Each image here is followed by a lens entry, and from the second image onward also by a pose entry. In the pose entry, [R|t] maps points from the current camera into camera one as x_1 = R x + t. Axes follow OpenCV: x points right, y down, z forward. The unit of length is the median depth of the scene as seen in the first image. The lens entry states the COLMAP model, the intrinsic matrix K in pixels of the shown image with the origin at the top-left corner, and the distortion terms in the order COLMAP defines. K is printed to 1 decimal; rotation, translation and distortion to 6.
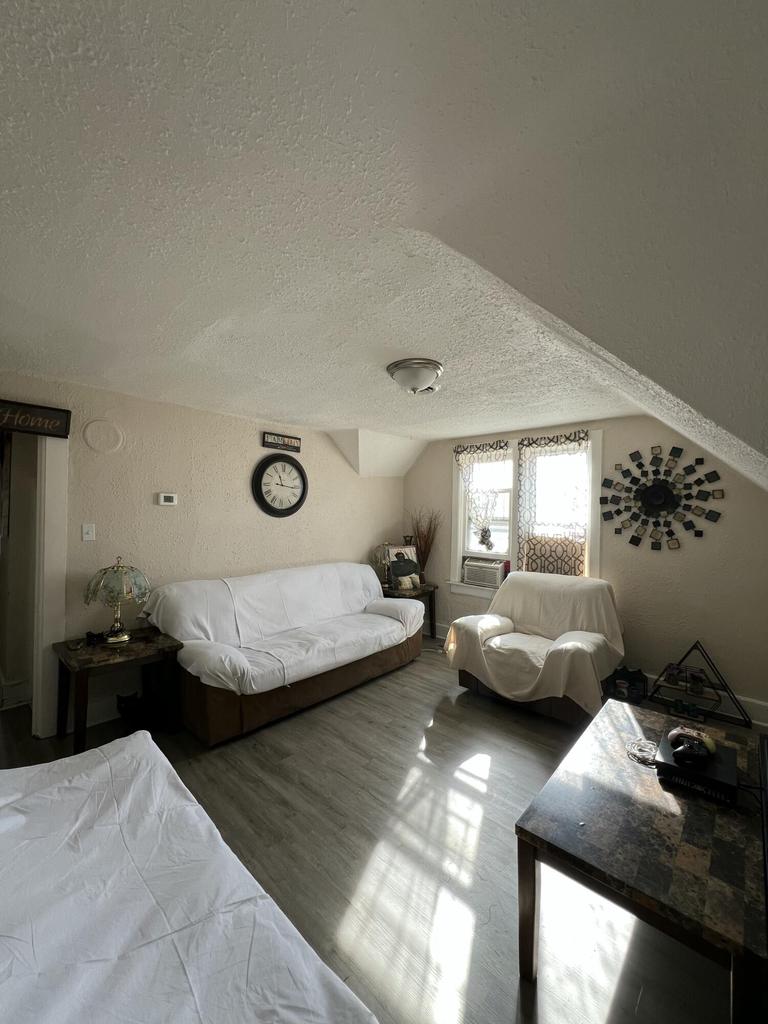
lens RADIAL K [[410.1, 0, 382.2], [0, 410.1, 510.9], [0, 0, 1]] dist [-0.001107, -0.000086]
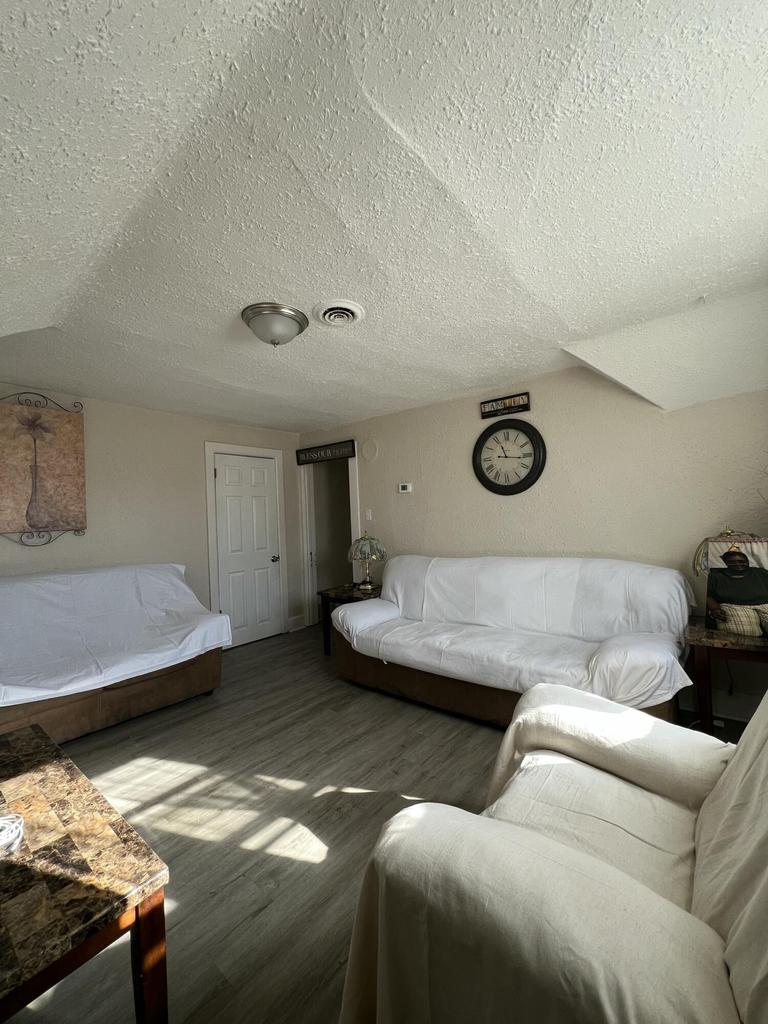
lens RADIAL K [[410.1, 0, 382.2], [0, 410.1, 513.3], [0, 0, 1]] dist [-0.001107, -0.000086]
pose [[0.047742, -0.032308, -0.998337, 0.651196], [0.041581, 0.998675, -0.030331, 0.076133], [0.997994, -0.040064, 0.049022, 0.792267]]
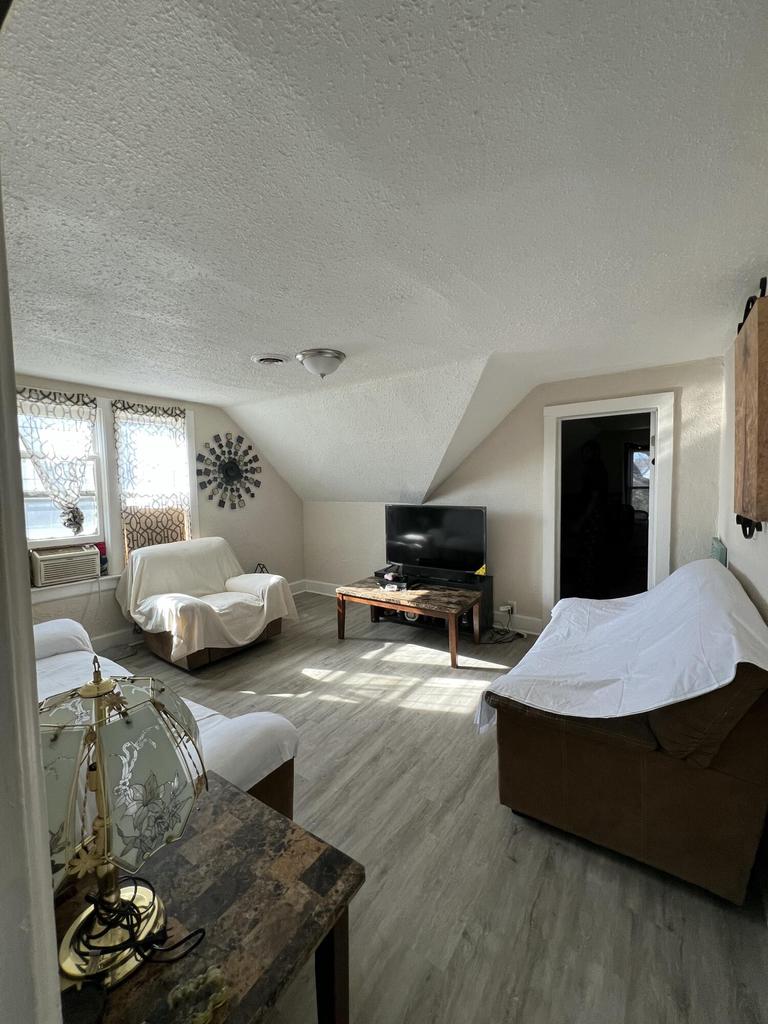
lens RADIAL K [[410.1, 0, 381.7], [0, 410.1, 510.3], [0, 0, 1]] dist [-0.001107, -0.000086]
pose [[-0.144721, -0.077488, 0.986434, -0.749868], [0.011890, 0.996721, 0.080041, -0.005032], [-0.989401, 0.023312, -0.143325, 0.681915]]
